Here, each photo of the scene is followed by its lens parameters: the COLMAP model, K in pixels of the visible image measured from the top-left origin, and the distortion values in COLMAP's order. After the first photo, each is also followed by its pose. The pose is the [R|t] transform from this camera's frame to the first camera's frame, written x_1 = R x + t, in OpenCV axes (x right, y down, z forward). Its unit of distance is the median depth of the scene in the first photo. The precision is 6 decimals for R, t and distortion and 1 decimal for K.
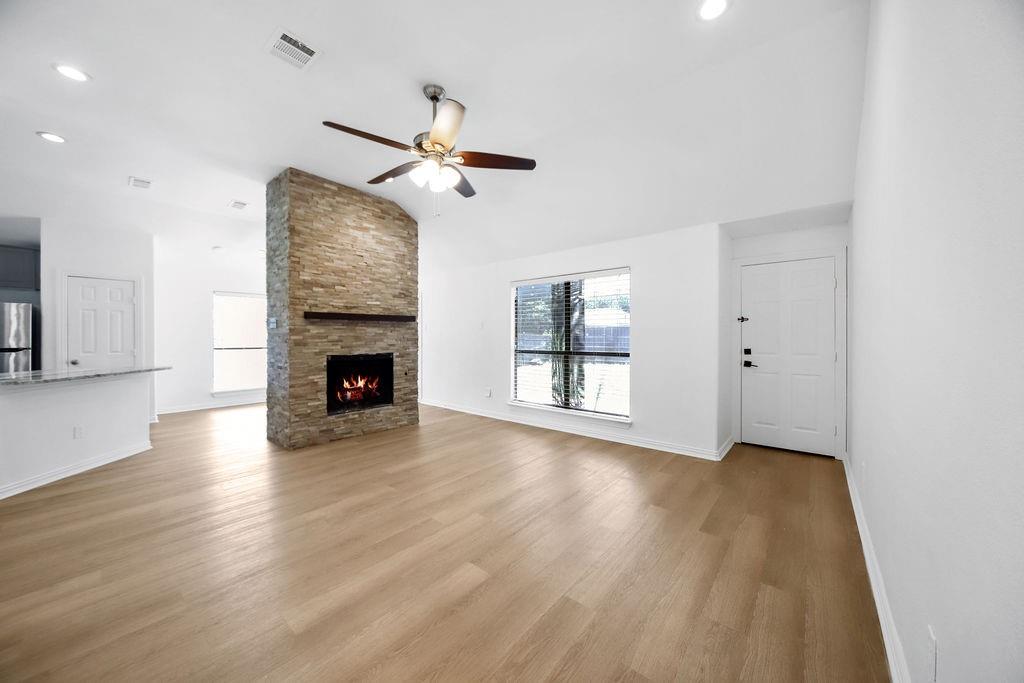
lens RADIAL K [[367.6, 0, 506.5], [0, 367.6, 321.4], [0, 0, 1]] dist [-0.000355, -0.000010]
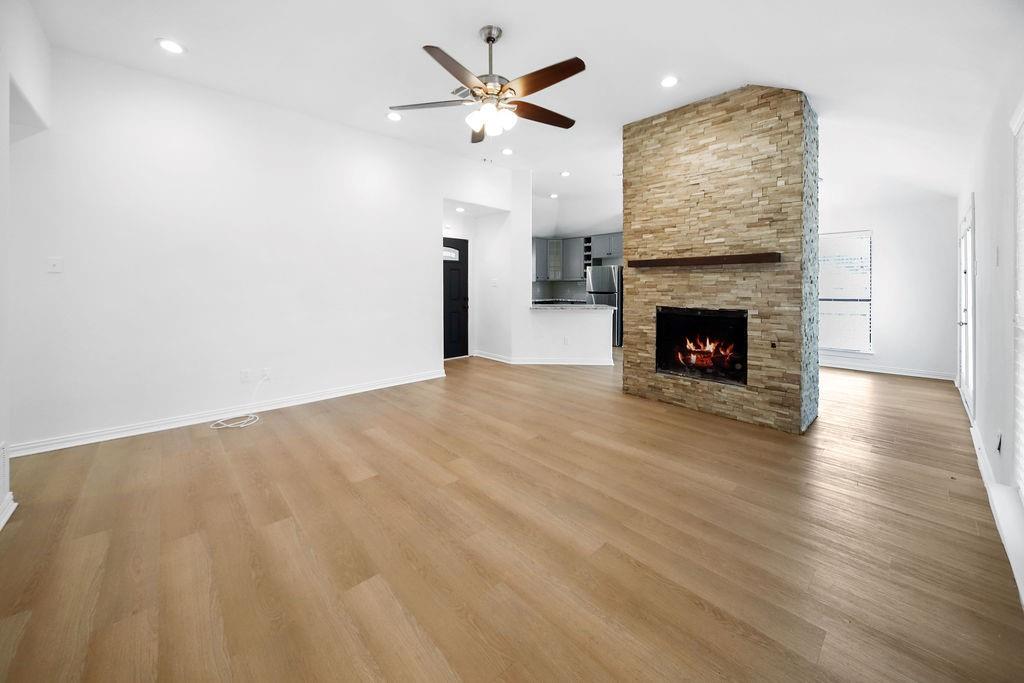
lens RADIAL K [[367.6, 0, 506.5], [0, 367.6, 321.4], [0, 0, 1]] dist [-0.000355, -0.000010]
pose [[-0.109077, 0.021665, -0.993797, 0.442682], [-0.039722, 0.998869, 0.026135, 0.113604], [0.993239, 0.042327, -0.108093, 0.677246]]
